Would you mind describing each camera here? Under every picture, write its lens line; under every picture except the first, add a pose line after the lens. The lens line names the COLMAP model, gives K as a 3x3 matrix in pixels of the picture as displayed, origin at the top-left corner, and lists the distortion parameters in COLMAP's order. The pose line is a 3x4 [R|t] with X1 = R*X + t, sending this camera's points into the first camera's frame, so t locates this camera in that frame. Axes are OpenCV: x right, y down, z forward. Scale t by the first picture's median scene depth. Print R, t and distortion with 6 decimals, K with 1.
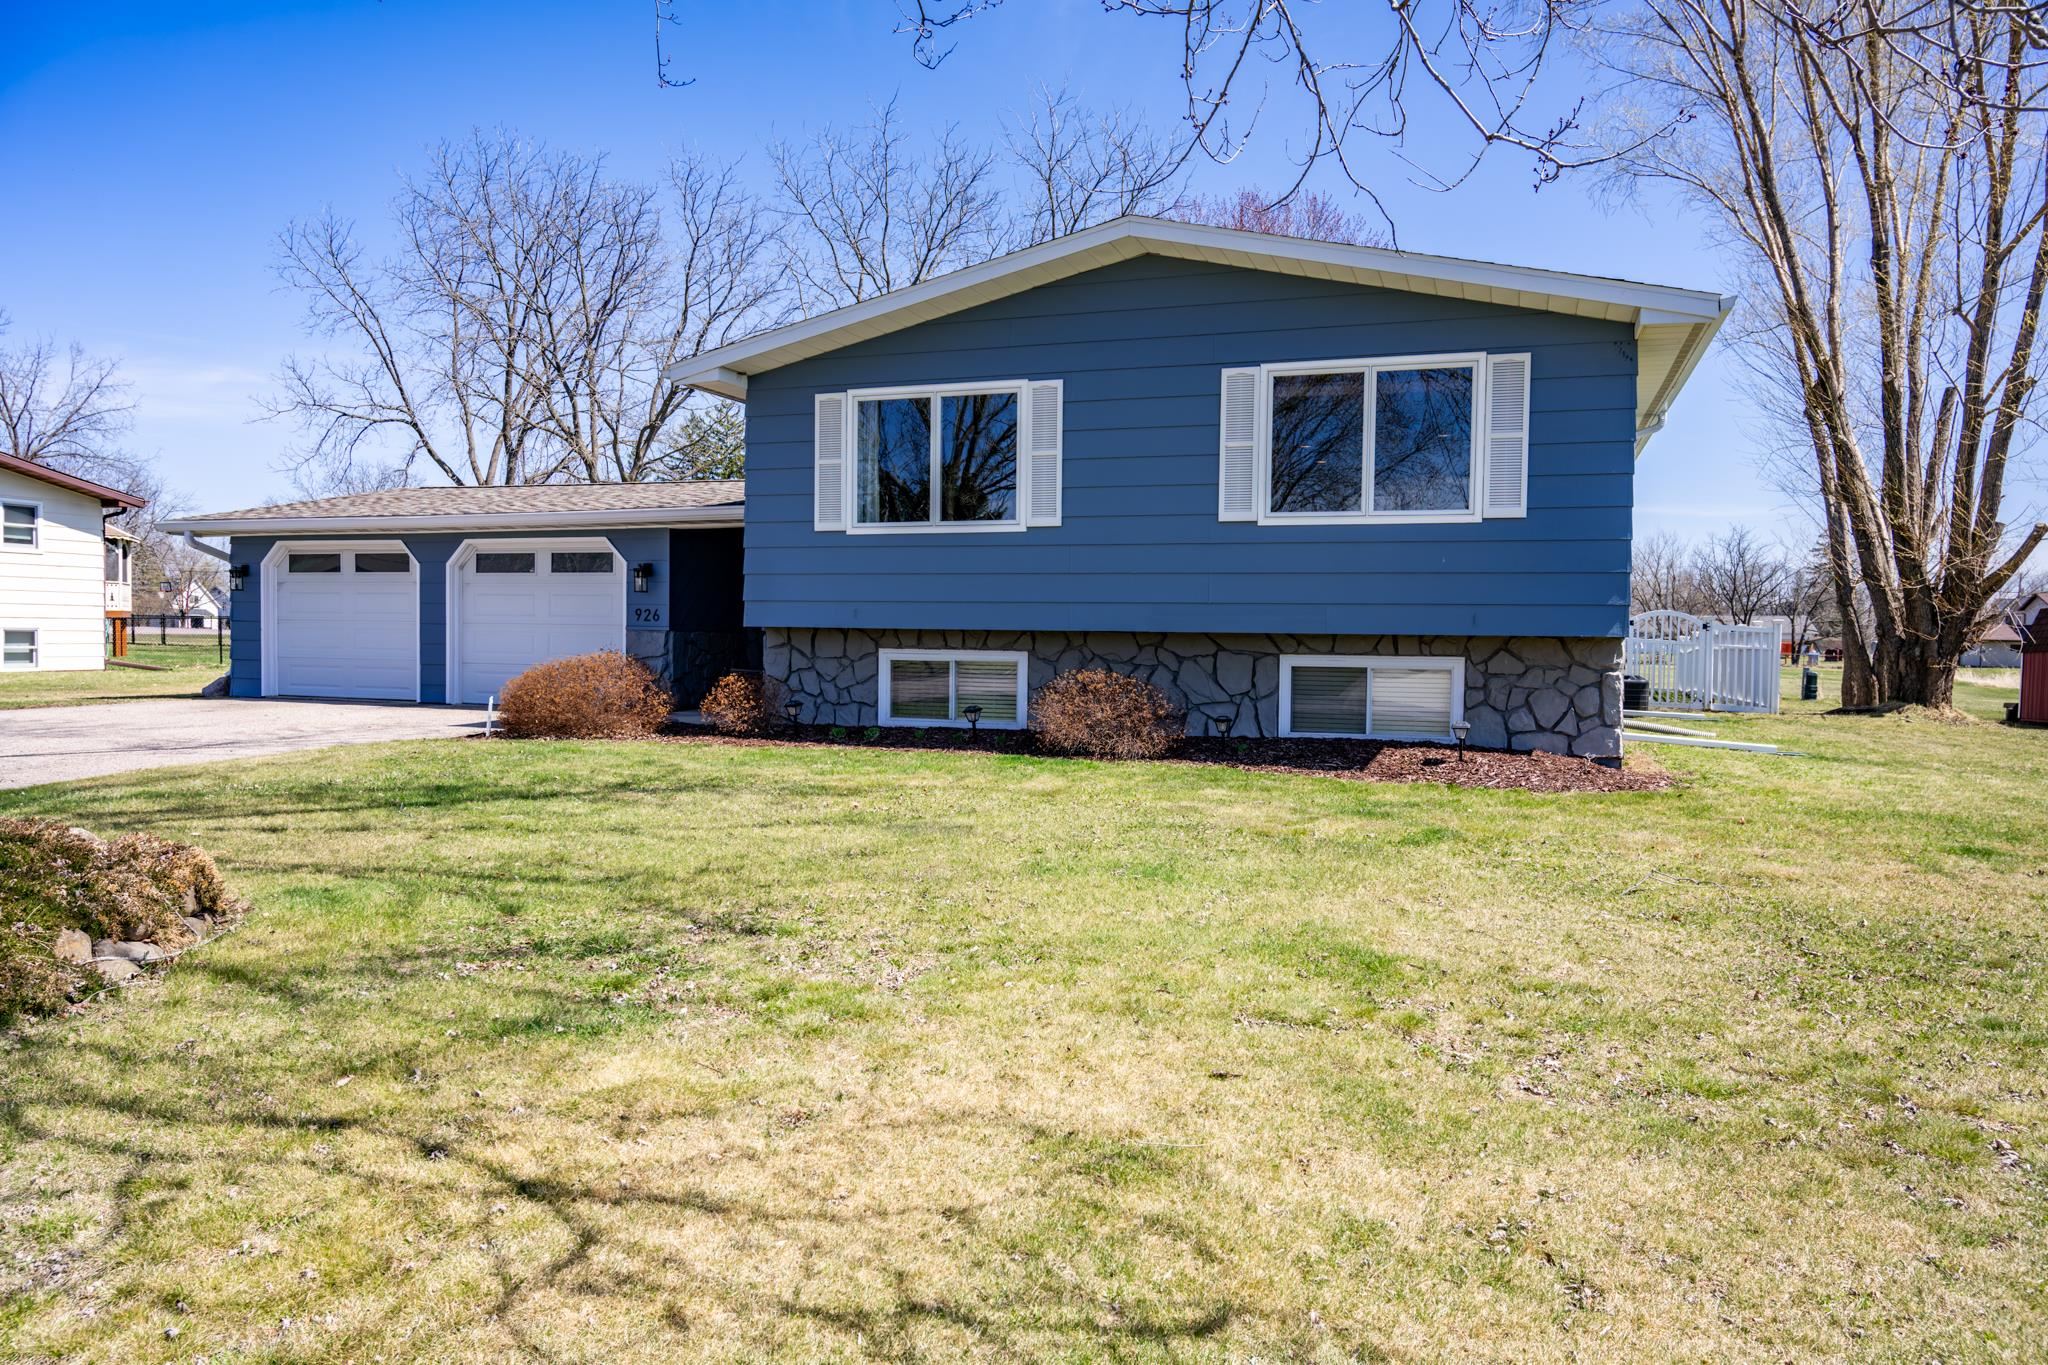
lens RADIAL K [[1379.6, 0, 1035.7], [0, 1379.6, 677.9], [0, 0, 1]] dist [-0.002059, -0.001035]
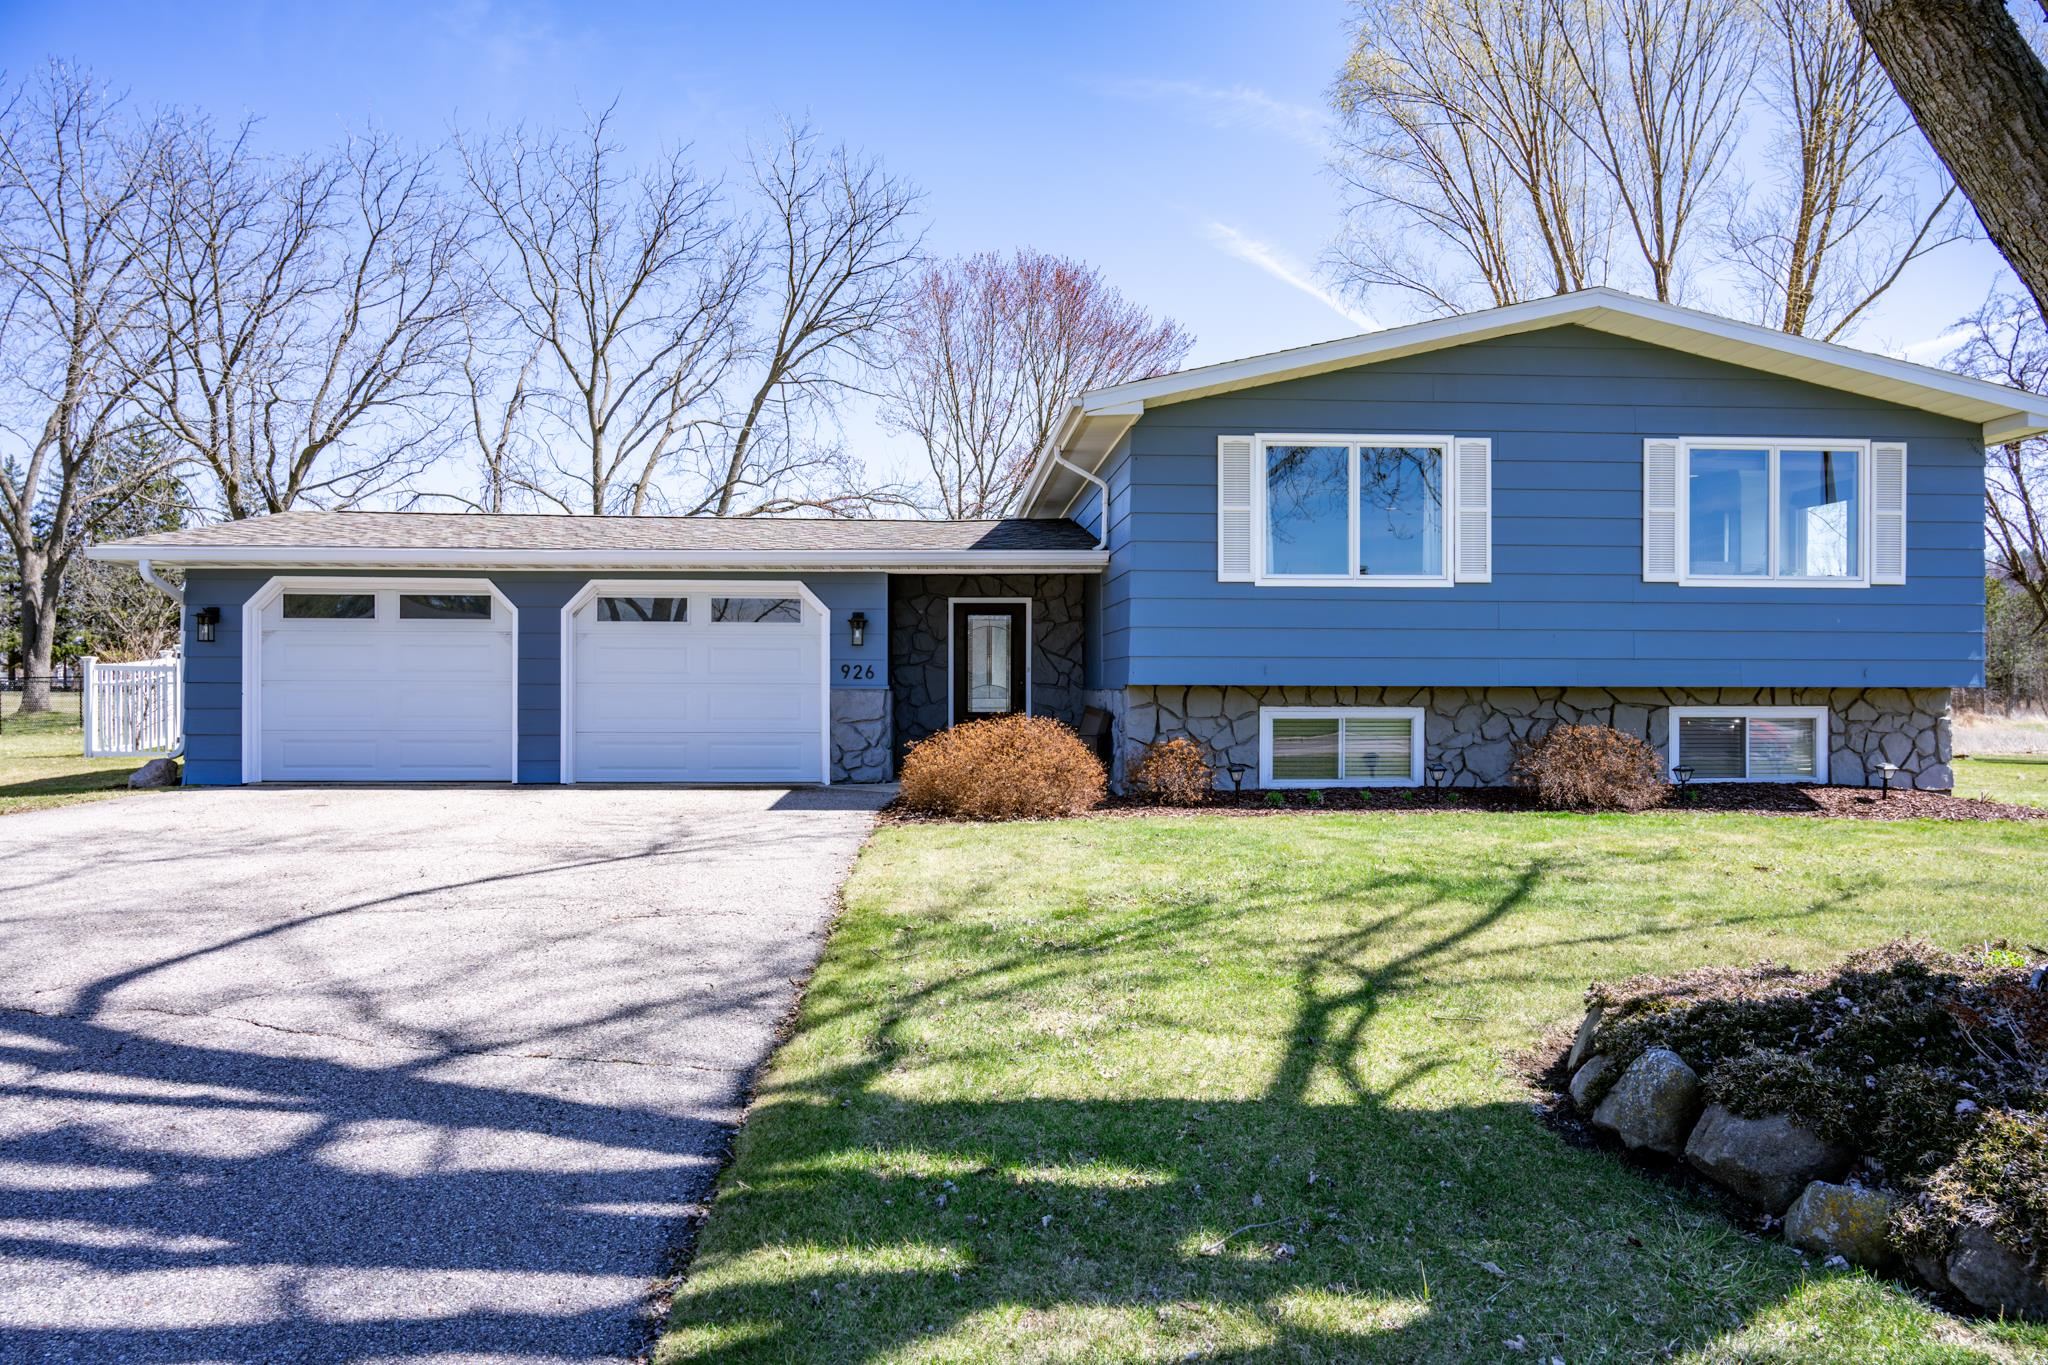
lens RADIAL K [[1379.6, 0, 1028.9], [0, 1379.6, 683.4], [0, 0, 1]] dist [-0.002059, -0.001035]
pose [[0.914374, -0.007595, 0.404799, -0.656971], [0.021717, 0.999305, -0.030306, -0.012210], [-0.404288, 0.036502, 0.913903, 0.204686]]
